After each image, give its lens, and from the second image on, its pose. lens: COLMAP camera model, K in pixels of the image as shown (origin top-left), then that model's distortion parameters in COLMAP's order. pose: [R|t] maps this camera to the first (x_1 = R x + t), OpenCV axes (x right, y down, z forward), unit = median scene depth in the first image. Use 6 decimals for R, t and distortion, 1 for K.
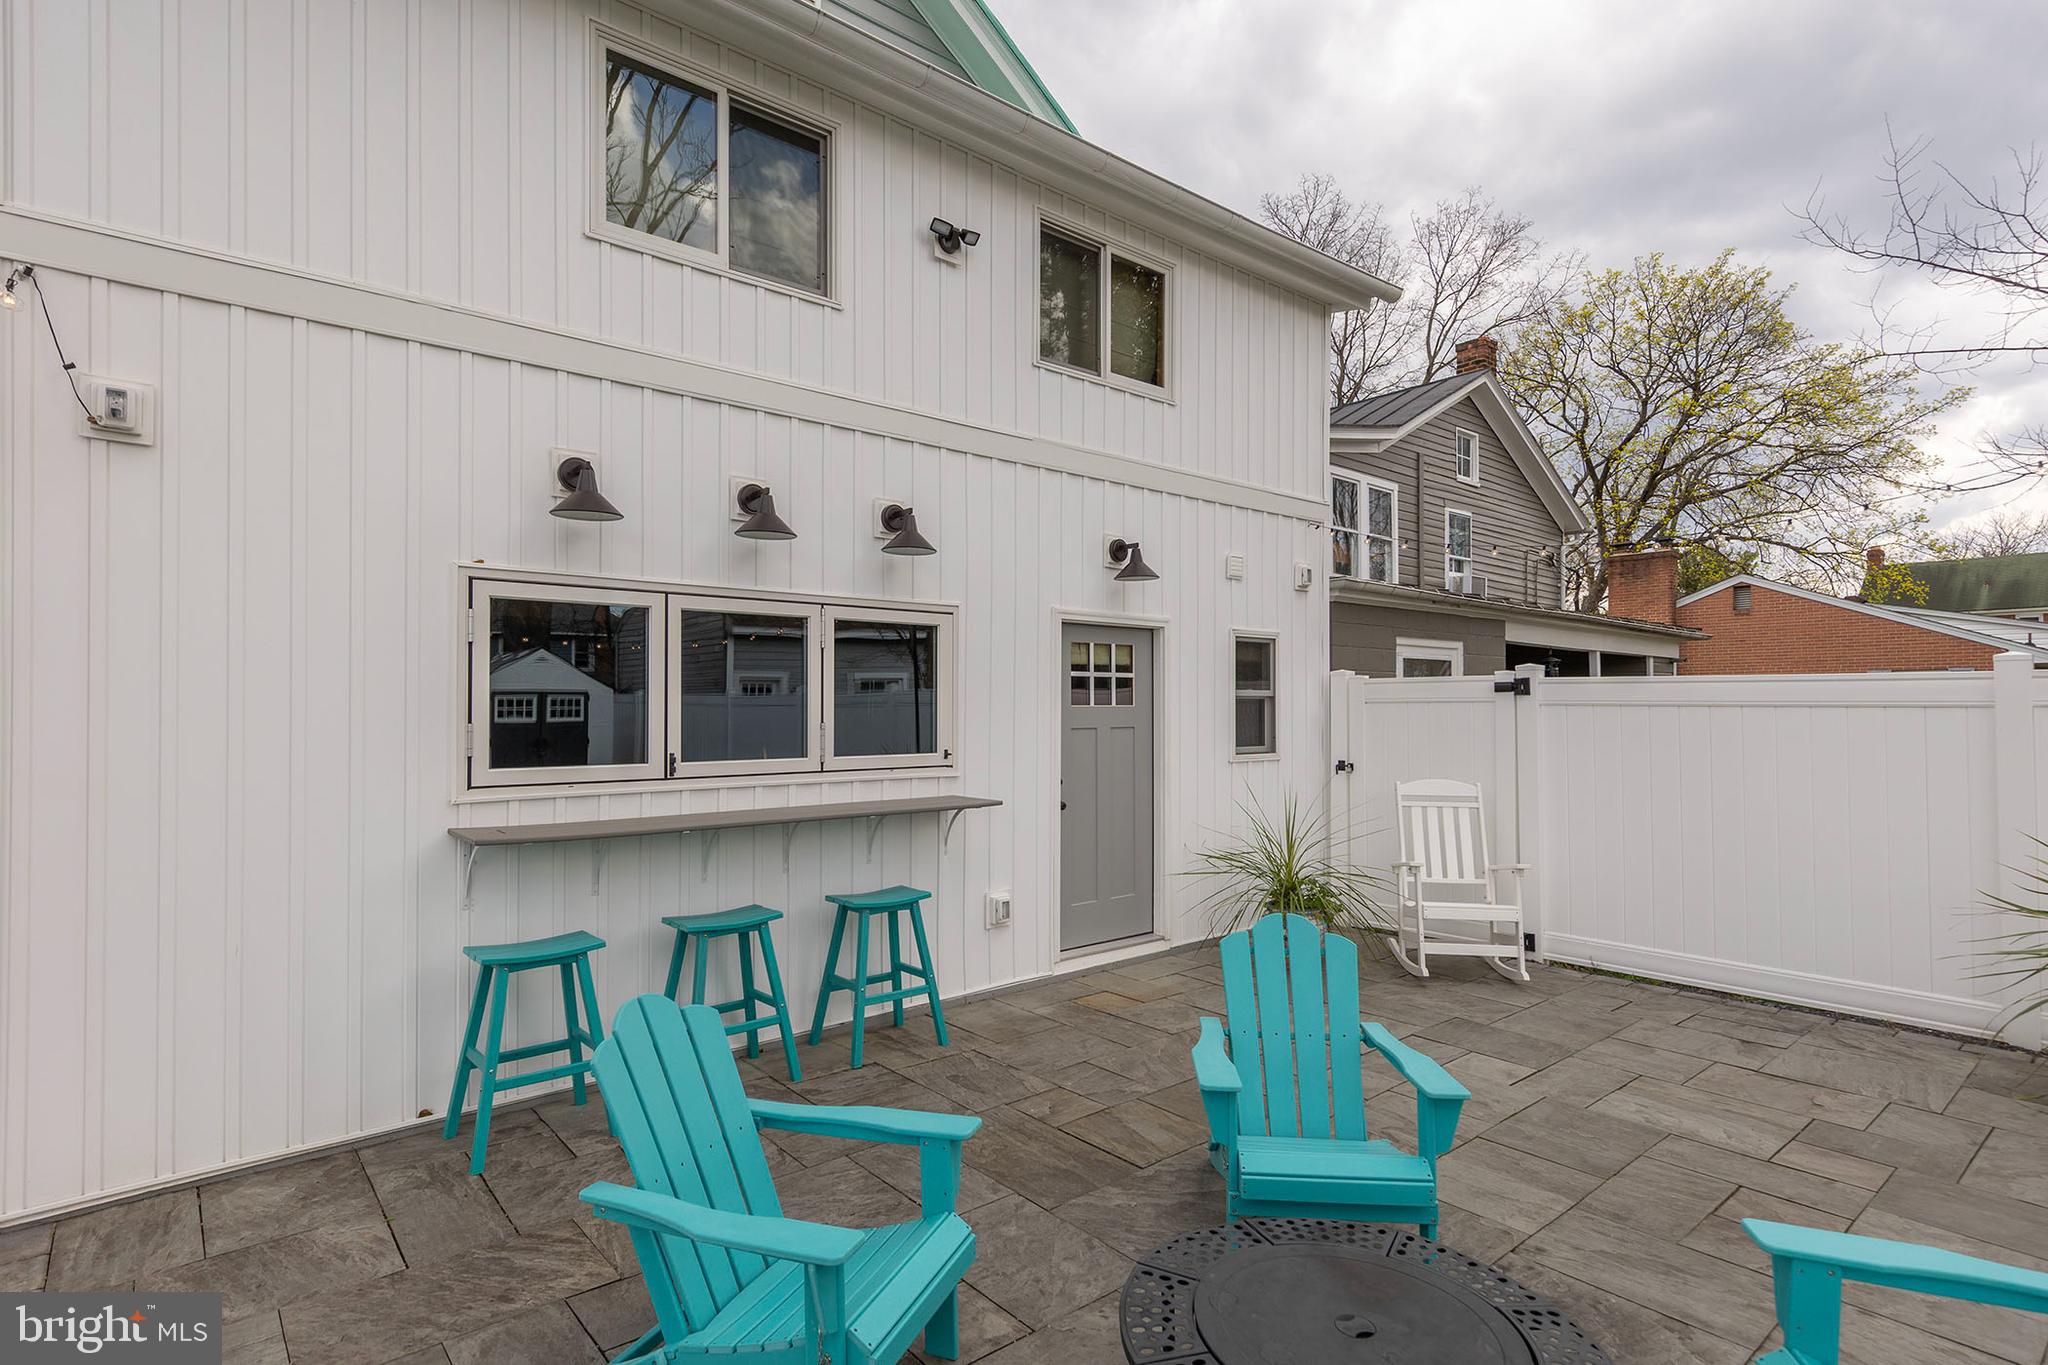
lens RADIAL K [[1028.2, 0, 1024.0], [0, 1028.2, 682.5], [0, 0, 1]] dist [0.001359, 0.000531]
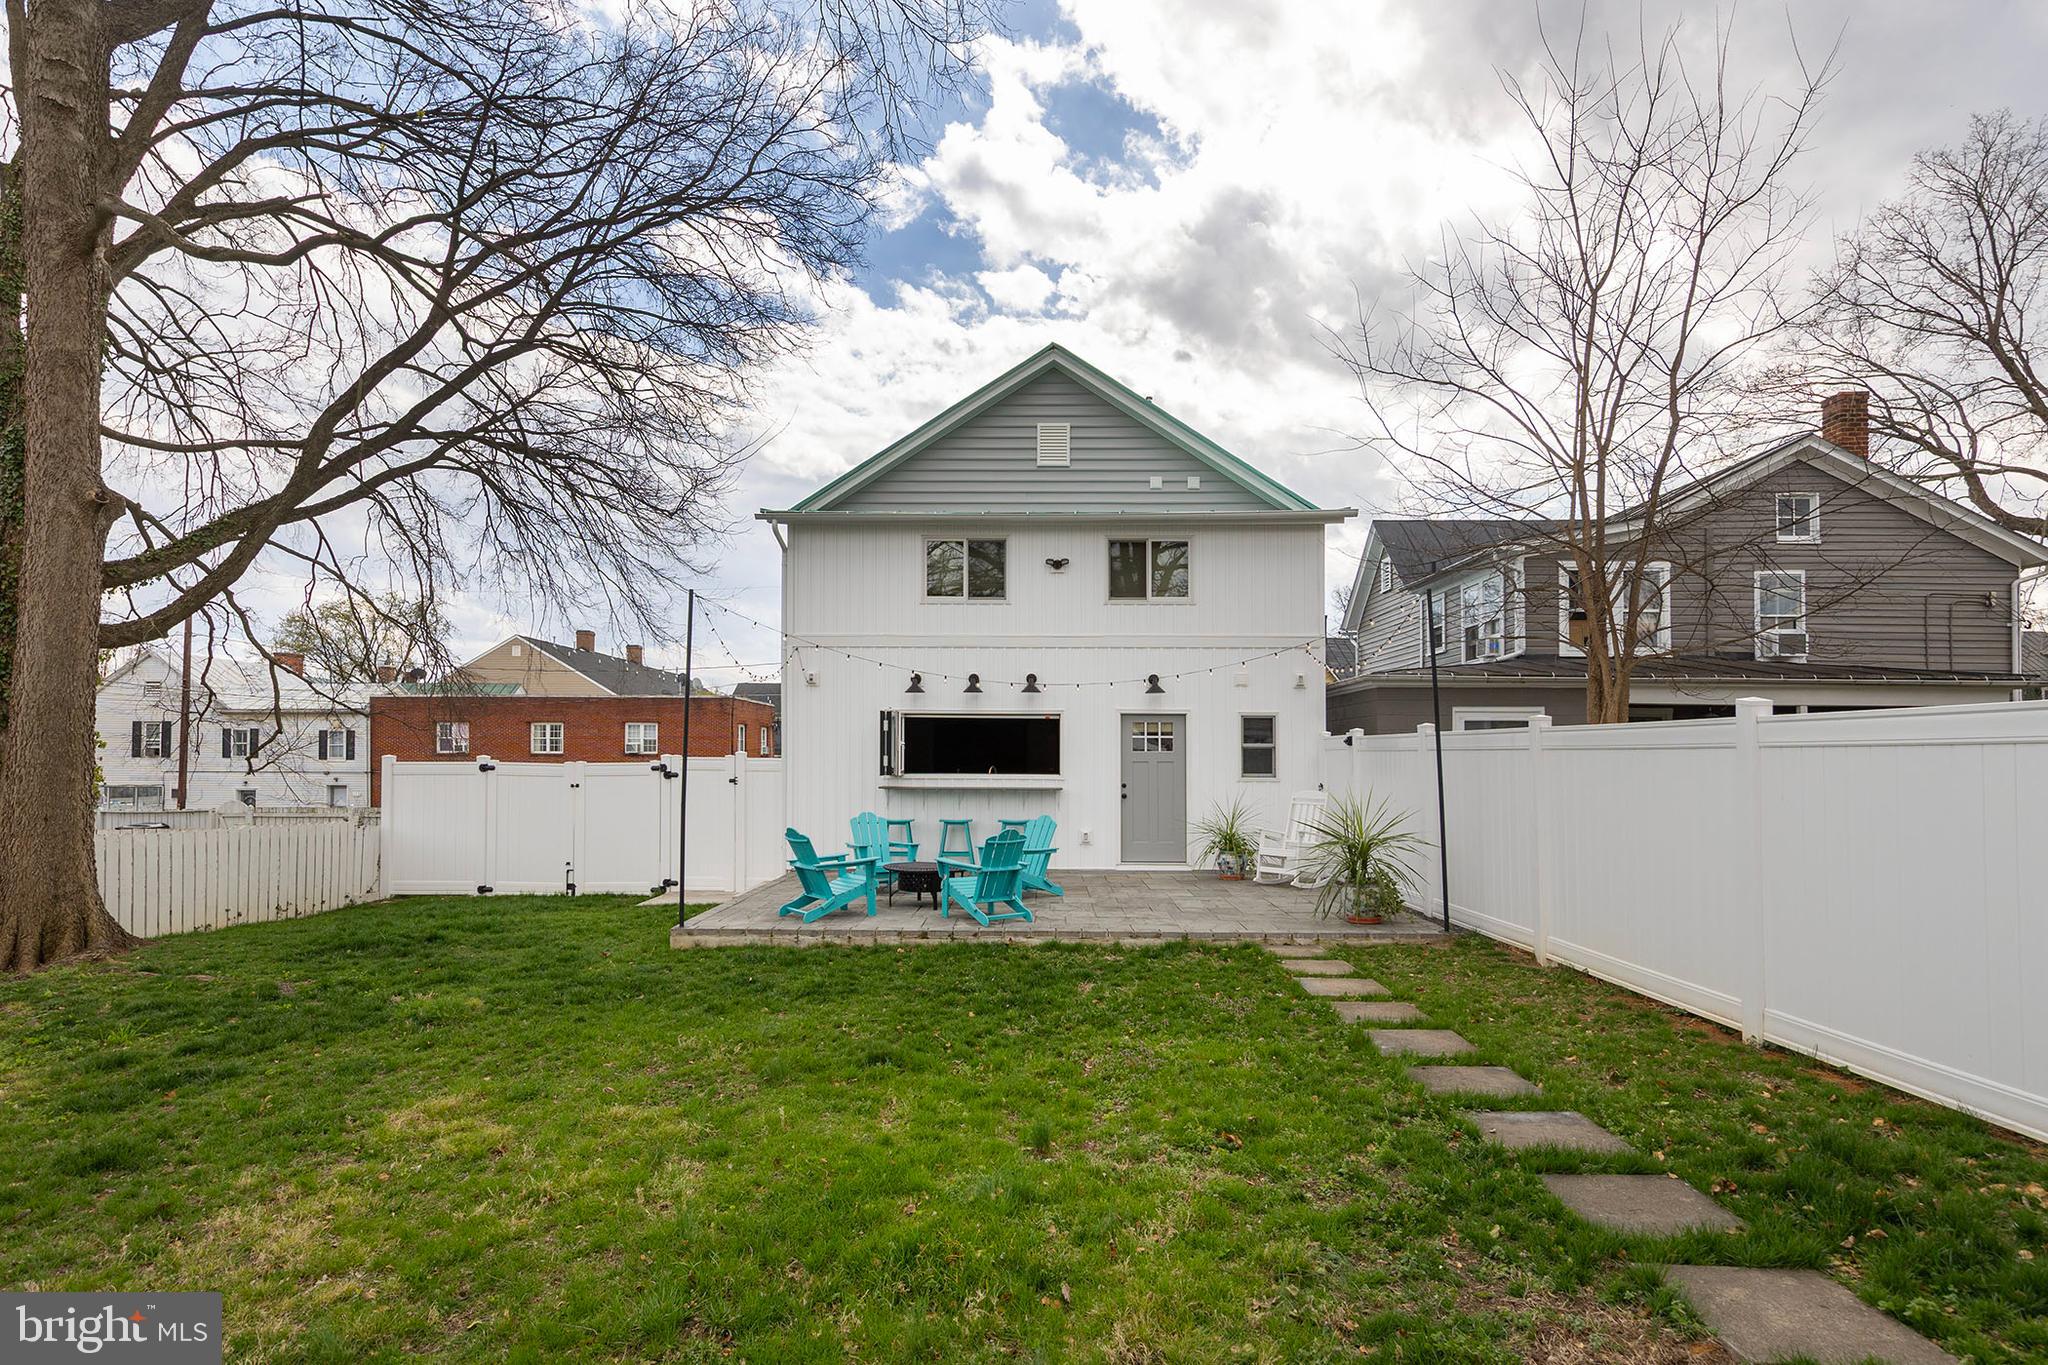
lens RADIAL K [[1122.8, 0, 1026.4], [0, 1122.8, 754.9], [0, 0, 1]] dist [0.008042, 0.000174]
pose [[0.739826, 0.000473, -0.672798, 1.785112], [0.011276, 0.999851, 0.013102, -0.005268], [0.672704, -0.017279, 0.739710, -1.118986]]
